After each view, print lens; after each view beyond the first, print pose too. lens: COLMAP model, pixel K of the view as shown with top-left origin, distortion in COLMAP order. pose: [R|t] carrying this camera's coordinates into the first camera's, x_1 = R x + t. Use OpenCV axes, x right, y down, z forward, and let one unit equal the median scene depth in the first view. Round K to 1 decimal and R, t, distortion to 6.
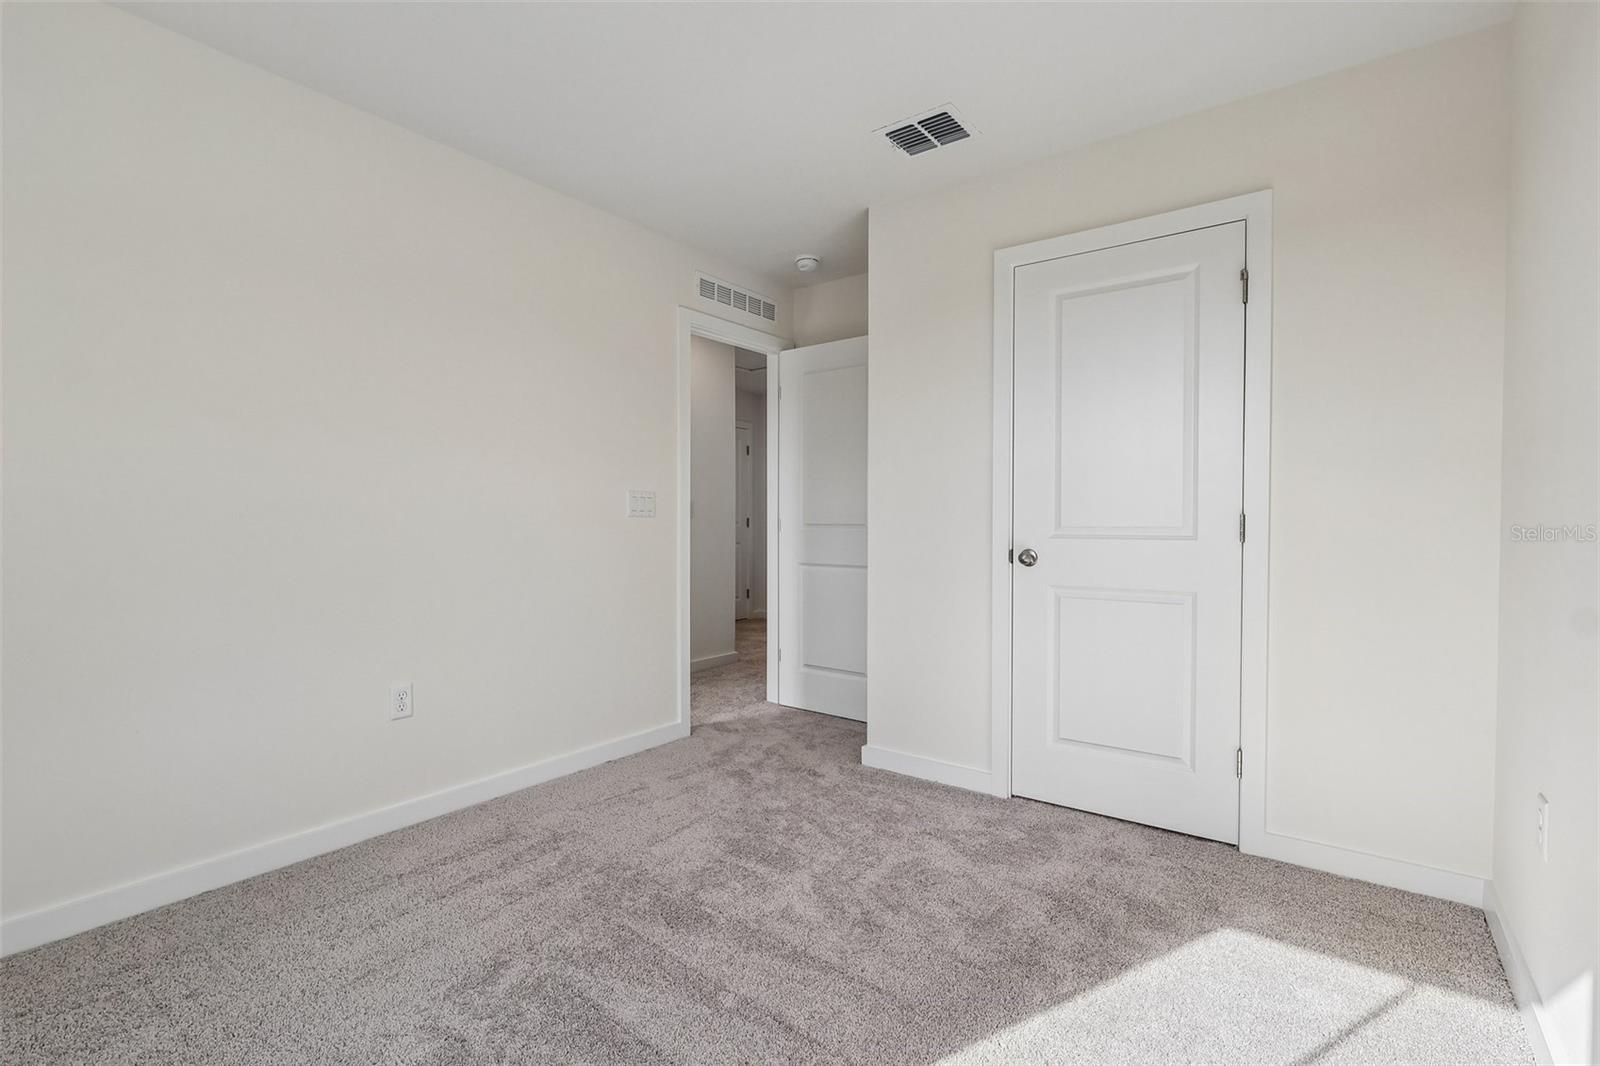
lens RADIAL K [[735.6, 0, 810.7], [0, 735.6, 535.8], [0, 0, 1]] dist [-0.003238, 0.000047]
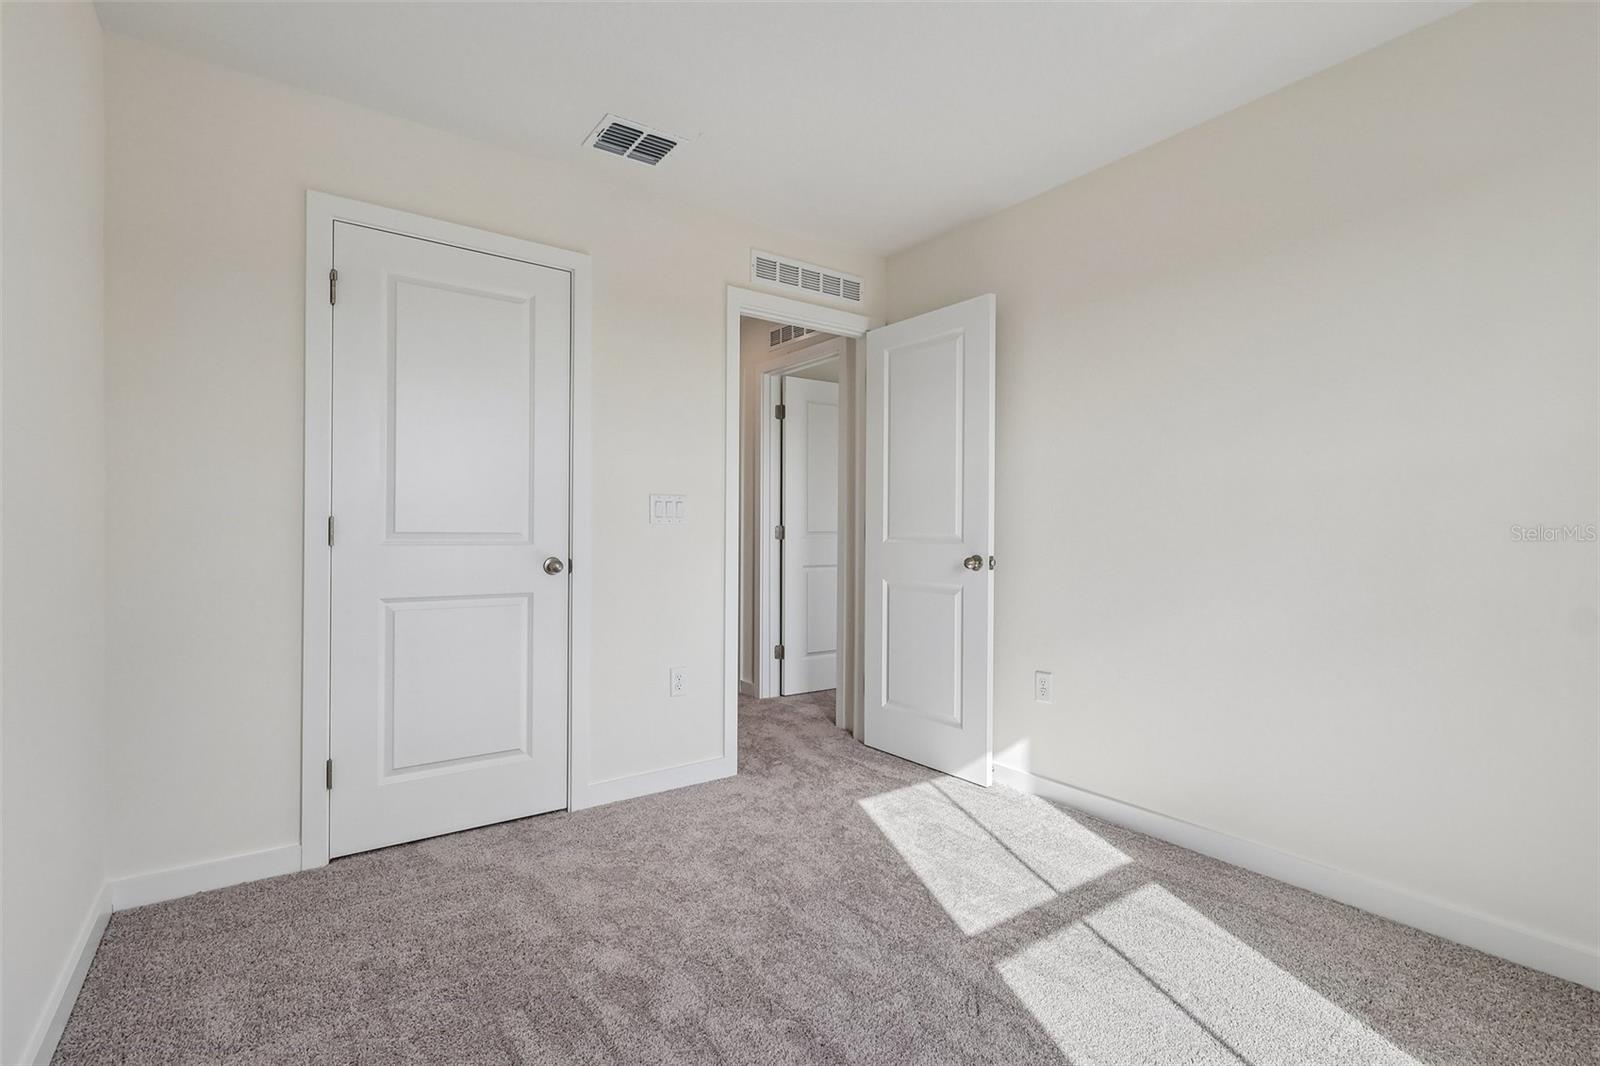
lens RADIAL K [[735.6, 0, 809.8], [0, 735.6, 526.7], [0, 0, 1]] dist [-0.003238, 0.000047]
pose [[0.308091, -0.000051, 0.951357, -0.389656], [0.007666, 0.999968, -0.002429, -0.015870], [-0.951326, 0.008042, 0.308081, 0.263939]]
